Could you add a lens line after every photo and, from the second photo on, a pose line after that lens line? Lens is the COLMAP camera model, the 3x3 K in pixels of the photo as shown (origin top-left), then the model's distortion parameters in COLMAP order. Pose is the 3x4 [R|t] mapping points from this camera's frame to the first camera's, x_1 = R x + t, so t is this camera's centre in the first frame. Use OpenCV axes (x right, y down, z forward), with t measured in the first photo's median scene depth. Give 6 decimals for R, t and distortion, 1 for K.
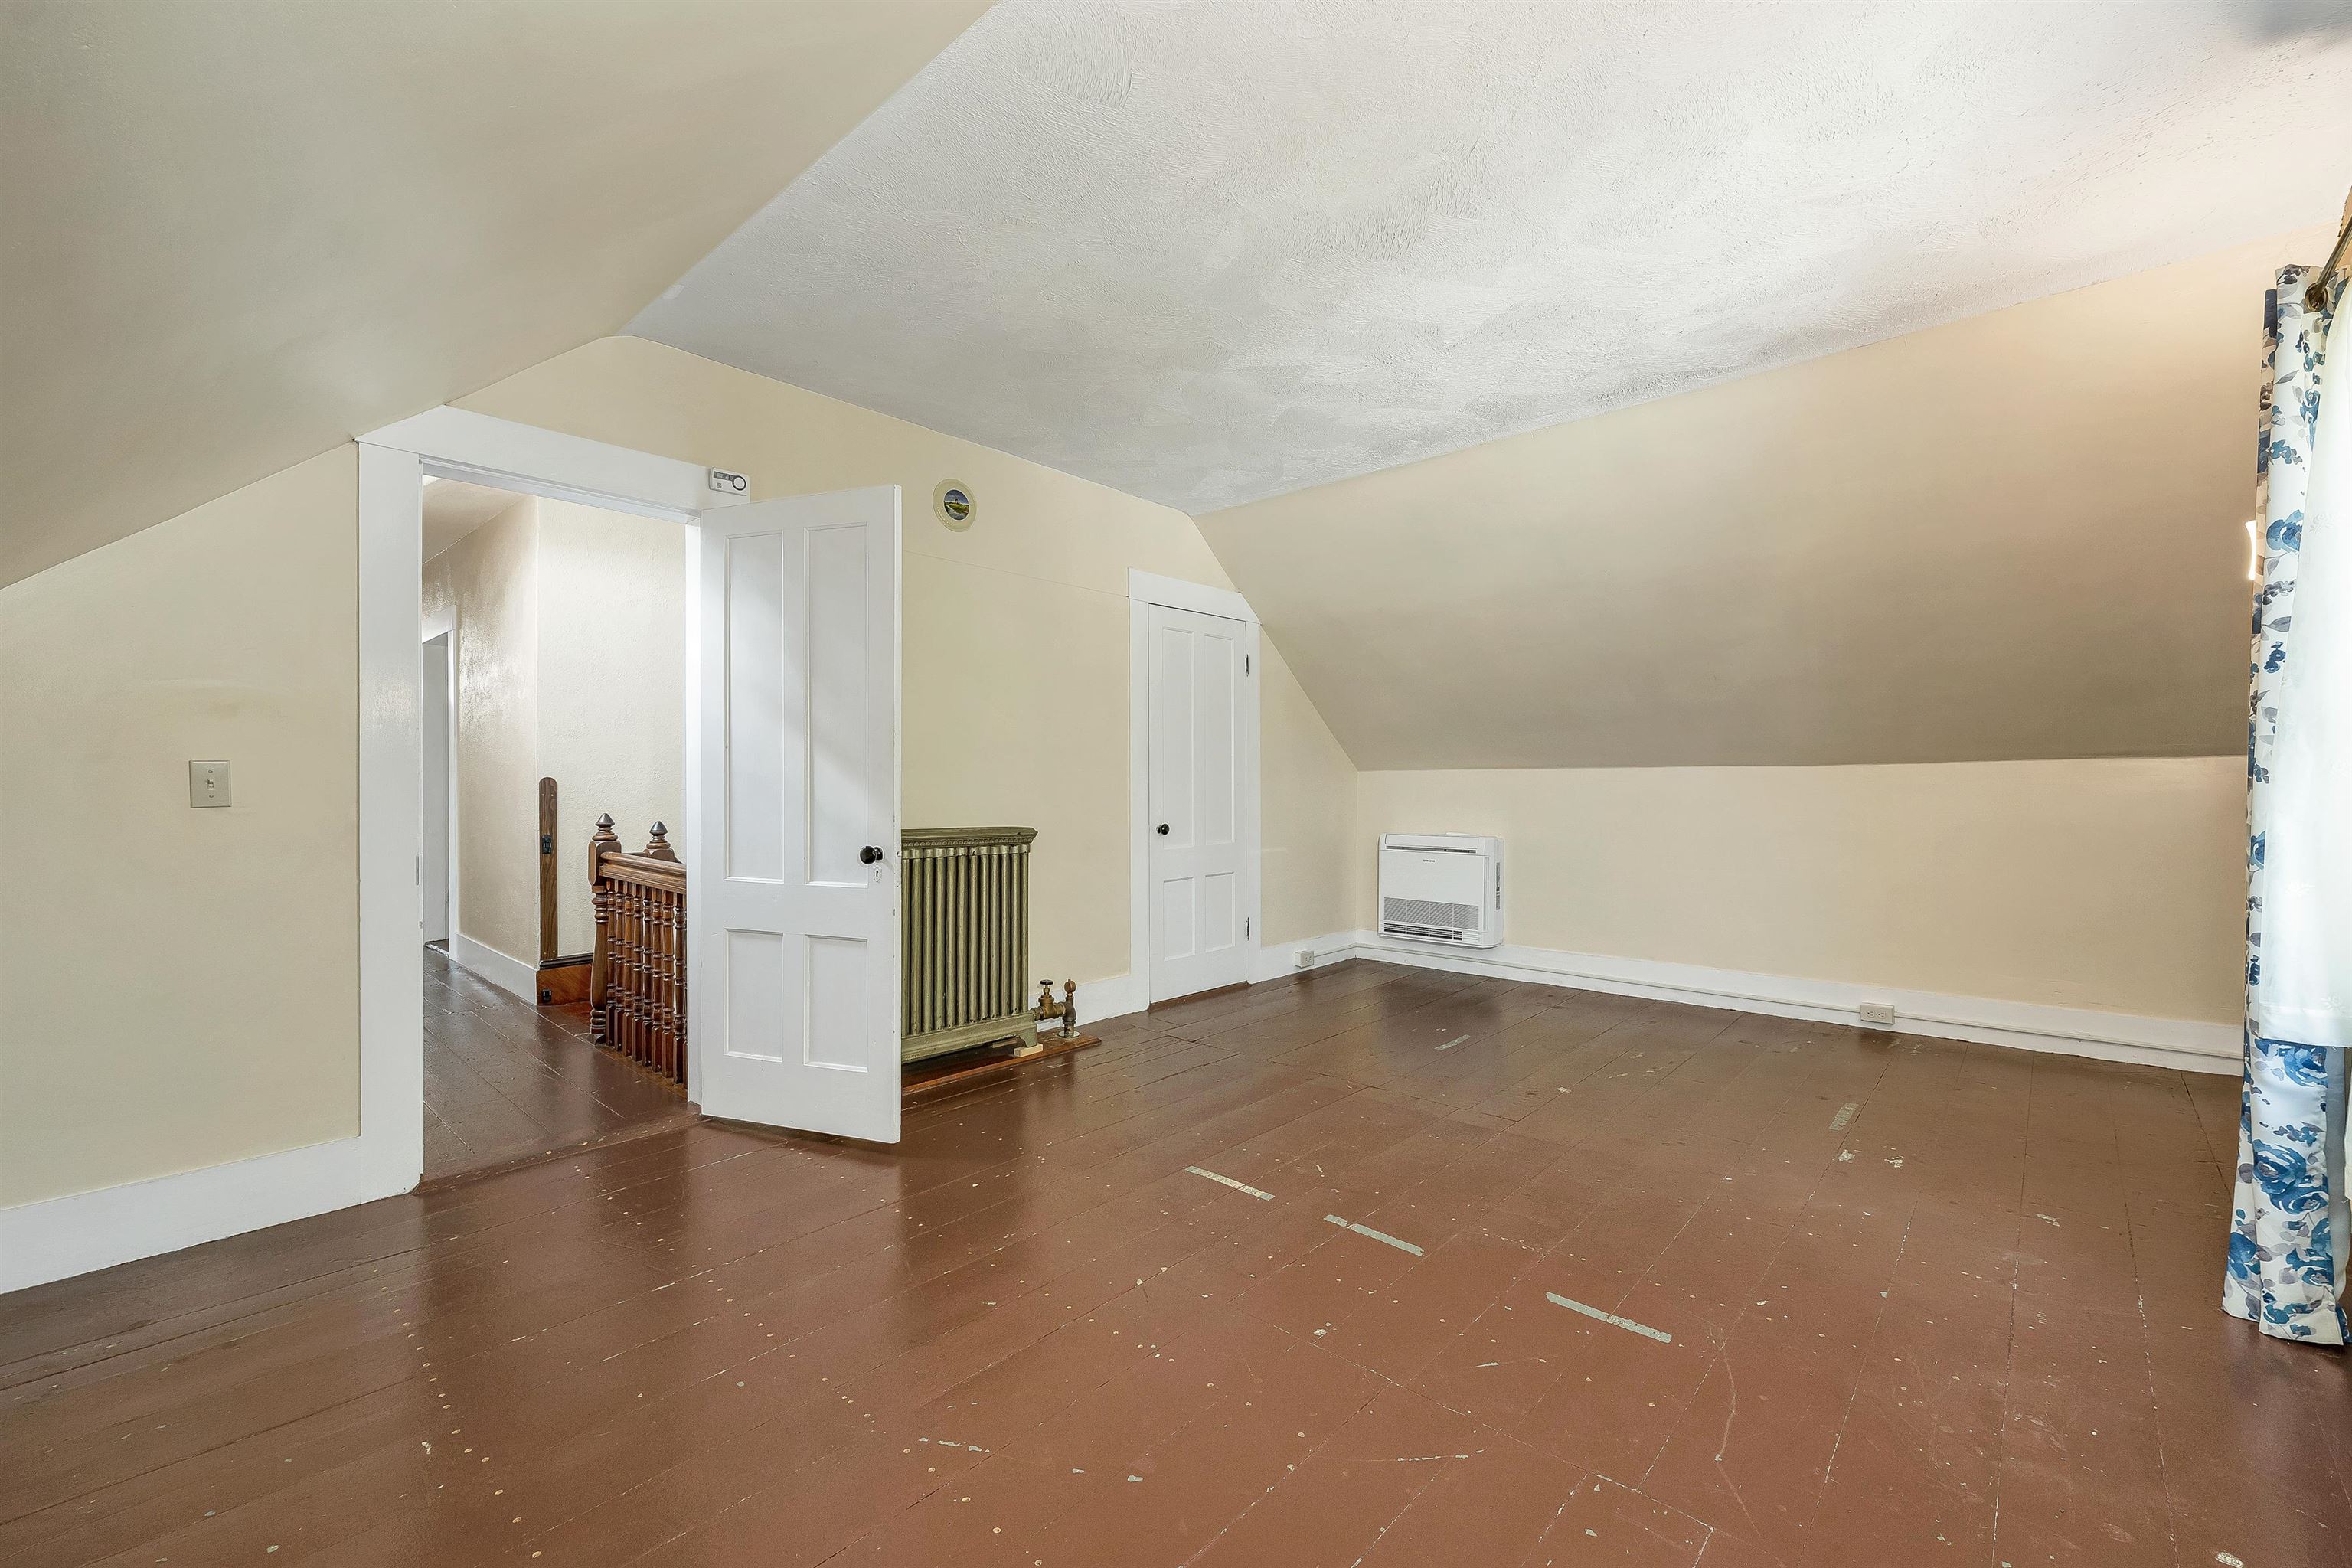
lens RADIAL K [[958.6, 0, 1176.0], [0, 958.6, 784.0], [0, 0, 1]] dist [0.001648, 0.000129]
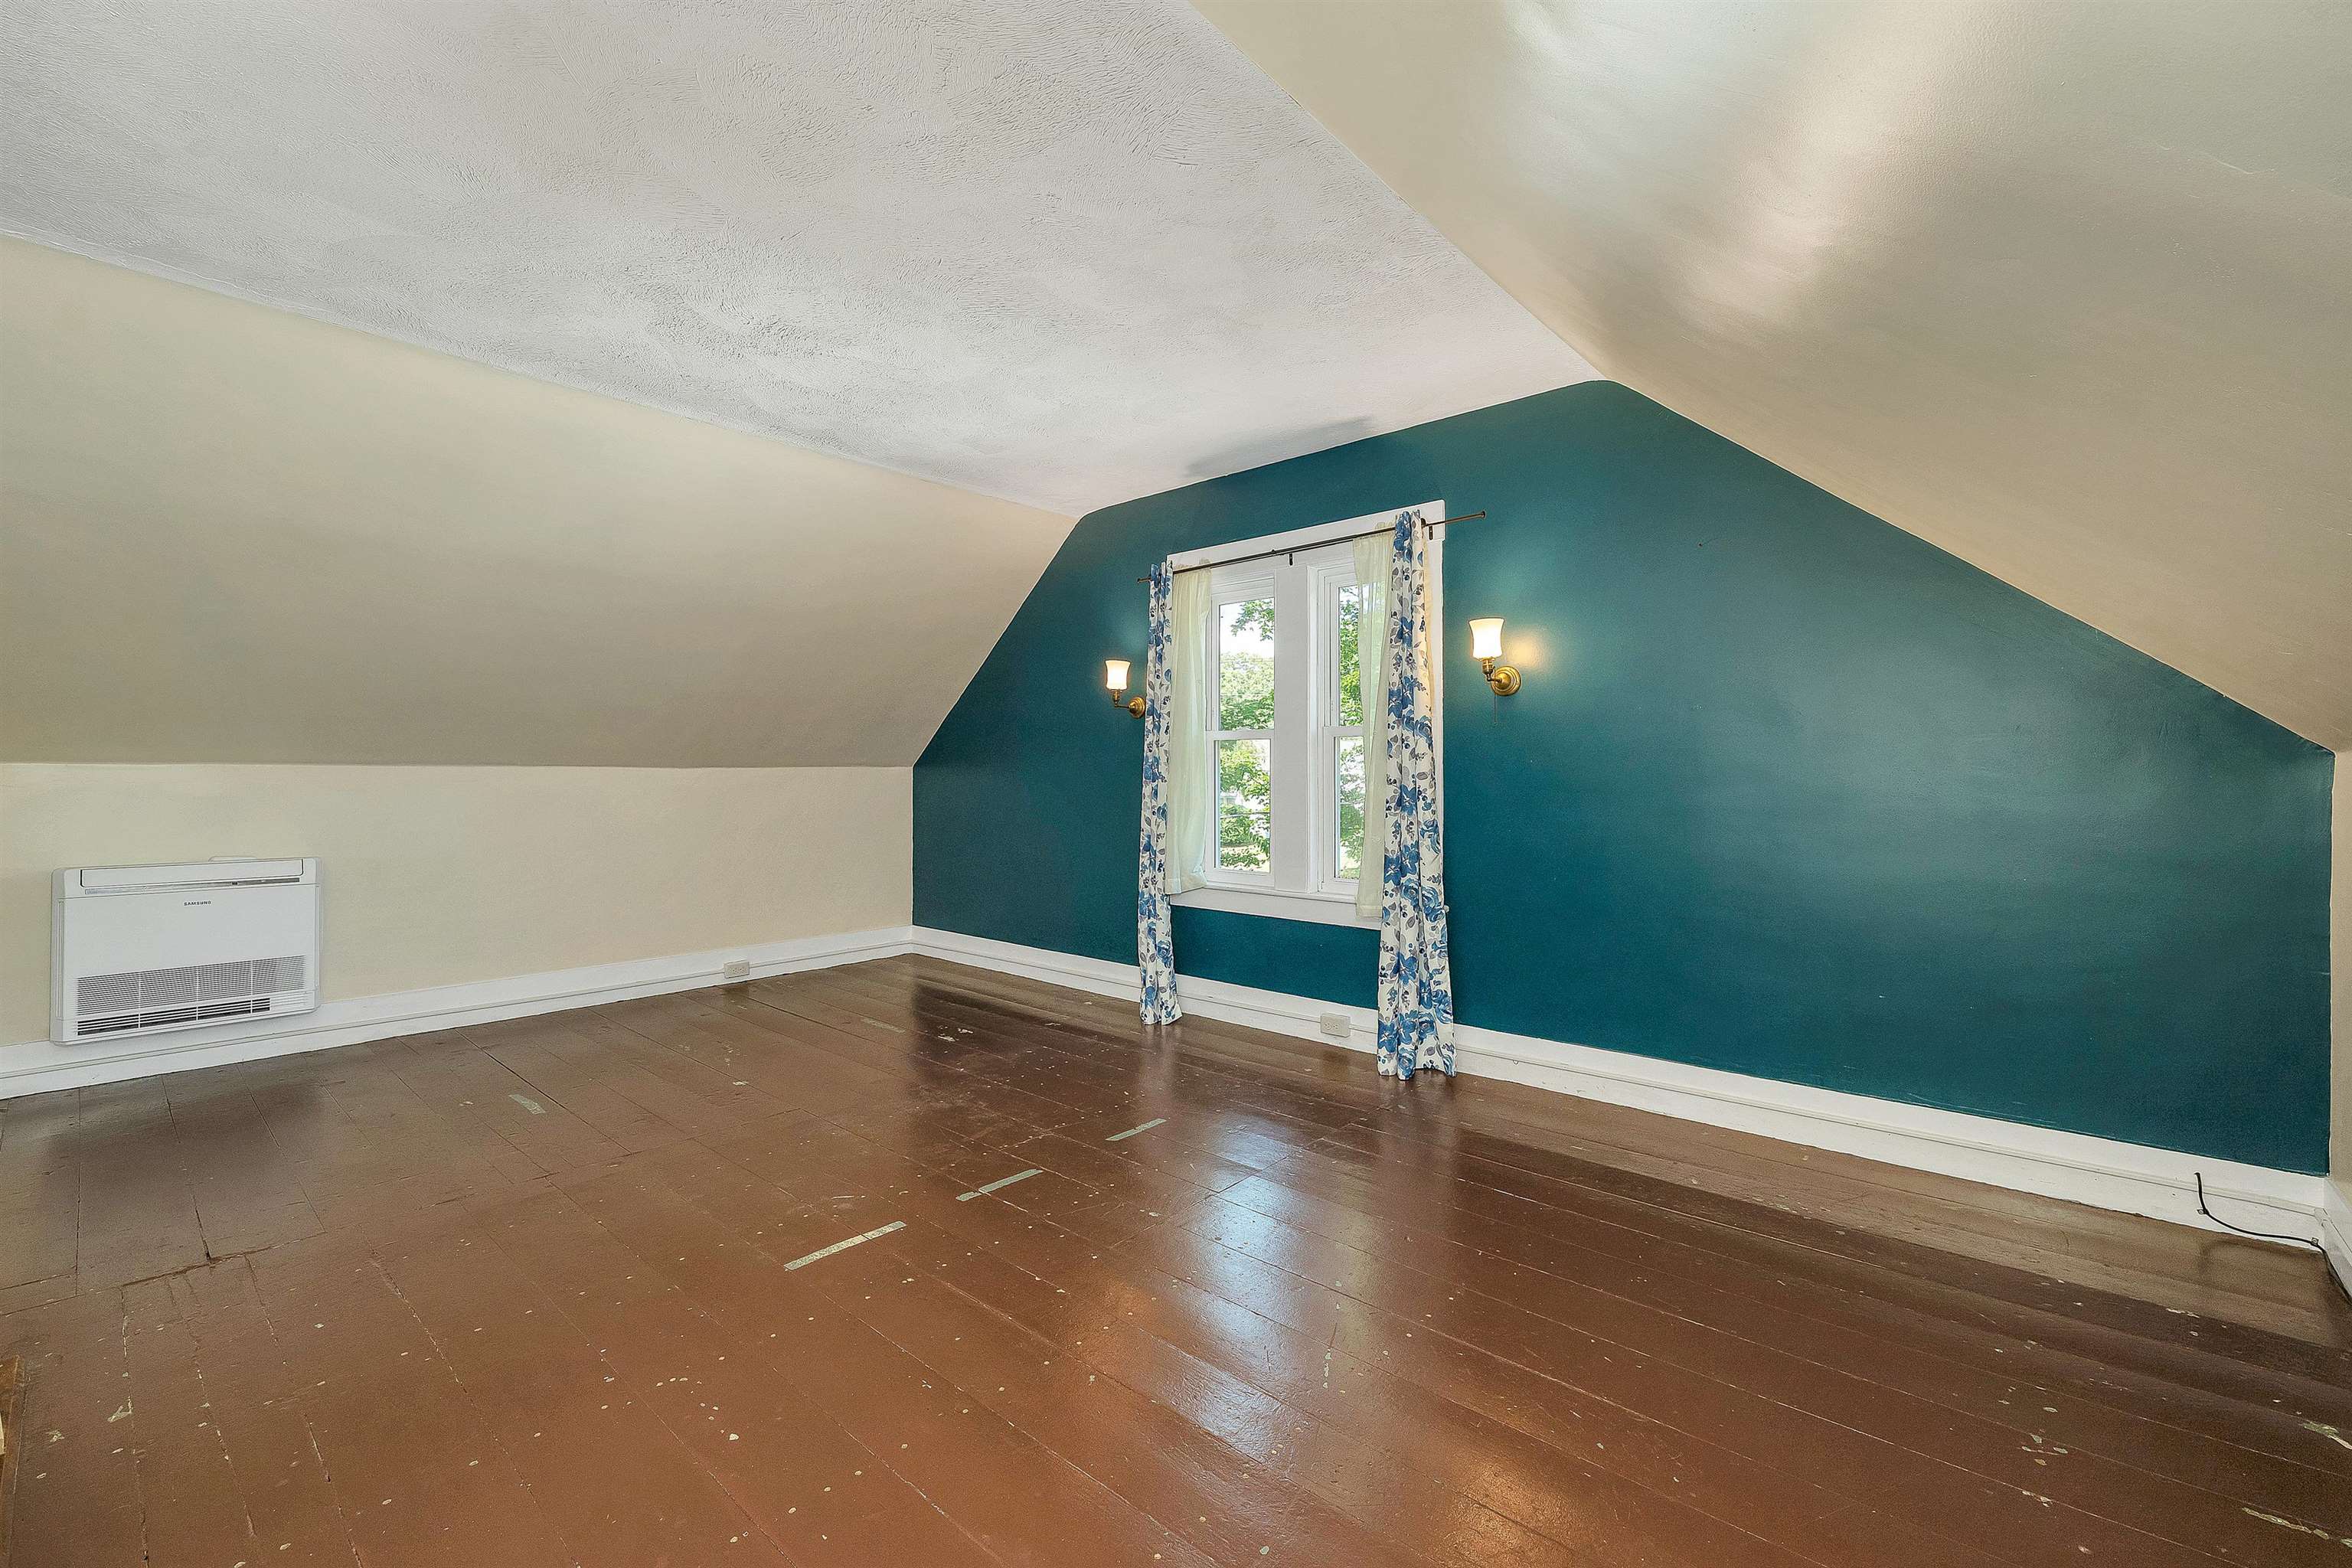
lens RADIAL K [[990.5, 0, 1175.3], [0, 990.5, 788.7], [0, 0, 1]] dist [0.003084, 0.000275]
pose [[-0.024661, -0.008008, 0.999664, -0.428094], [0.000913, 0.999967, 0.008032, -0.000207], [-0.999695, 0.001111, -0.024652, 0.371113]]
